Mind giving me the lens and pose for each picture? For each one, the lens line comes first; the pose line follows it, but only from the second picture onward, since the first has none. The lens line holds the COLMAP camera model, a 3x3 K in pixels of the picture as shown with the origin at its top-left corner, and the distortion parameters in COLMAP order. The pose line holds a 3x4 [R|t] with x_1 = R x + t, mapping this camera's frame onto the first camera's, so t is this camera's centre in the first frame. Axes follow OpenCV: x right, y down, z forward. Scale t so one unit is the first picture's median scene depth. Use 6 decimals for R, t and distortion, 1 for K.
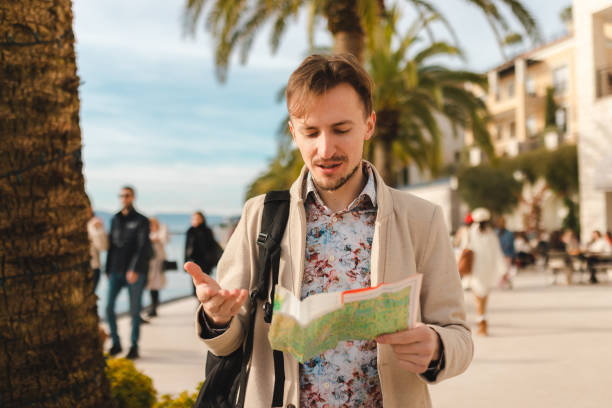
lens RADIAL K [[623.0, 0, 308.4], [0, 623.0, 206.0], [0, 0, 1]] dist [0.016118, 0.000000]
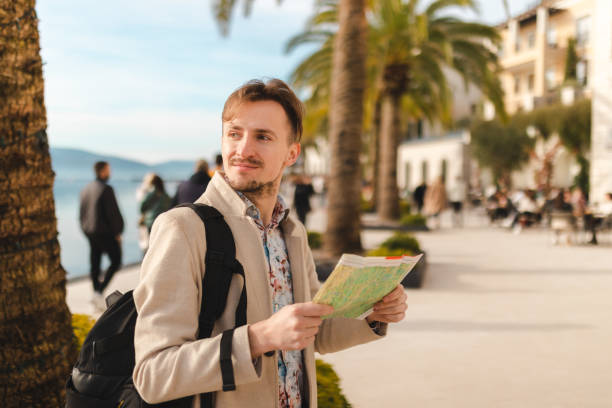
lens RADIAL K [[623.0, 0, 305.9], [0, 623.0, 209.8], [0, 0, 1]] dist [0.016118, 0.000000]
pose [[0.999327, 0.020325, -0.030523, 0.100818], [-0.017484, 0.995730, 0.090645, -0.063686], [0.032235, -0.090051, 0.995415, -0.014637]]
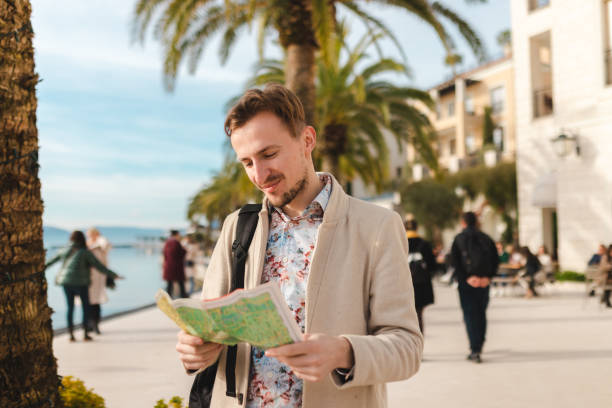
lens RADIAL K [[623.0, 0, 311.2], [0, 623.0, 204.6], [0, 0, 1]] dist [0.016118, 0.000000]
pose [[0.995047, 0.011432, 0.098744, -0.051285], [-0.008964, 0.999637, -0.025399, 0.009529], [-0.098999, 0.024388, 0.994789, 0.034831]]
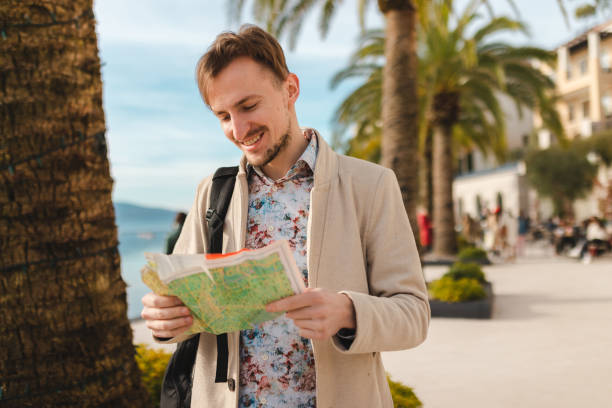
lens RADIAL K [[640.2, 0, 308.1], [0, 640.2, 206.3], [0, 0, 1]] dist [0.016629, 0.000000]
pose [[0.994873, -0.024665, -0.098075, 0.050475], [0.025773, 0.999617, 0.010041, 0.023744], [0.097790, -0.012517, 0.995128, 0.035251]]
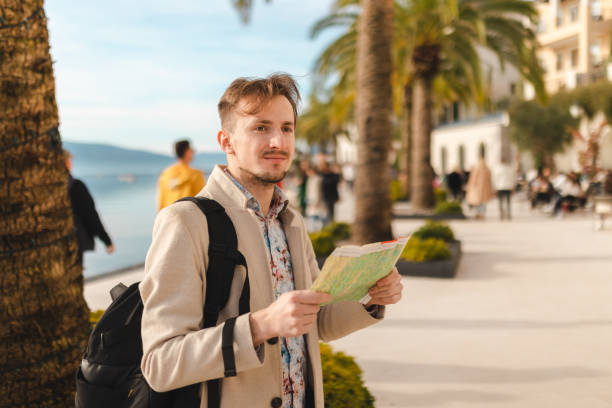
lens RADIAL K [[651.4, 0, 310.1], [0, 651.4, 211.6], [0, 0, 1]] dist [0.016301, 0.000000]
pose [[0.996997, -0.004447, -0.077309, 0.142828], [0.012767, 0.994128, 0.107451, -0.066859], [0.076377, -0.108116, 0.991200, -0.054169]]
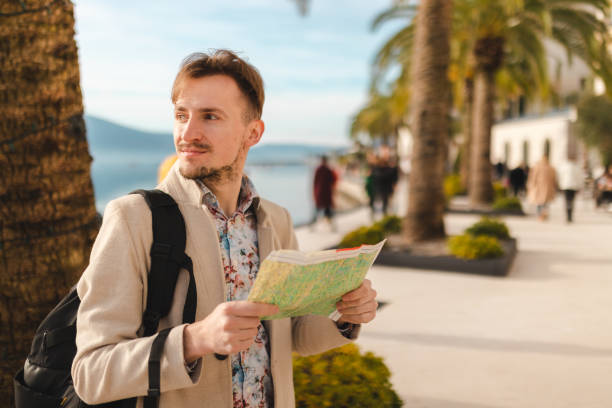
lens RADIAL K [[640.2, 0, 313.1], [0, 640.2, 212.4], [0, 0, 1]] dist [0.016629, 0.000000]
pose [[0.984941, 0.024936, -0.171084, 0.206928], [-0.003997, 0.992564, 0.121658, -0.064547], [0.172845, -0.119142, 0.977717, 0.020811]]
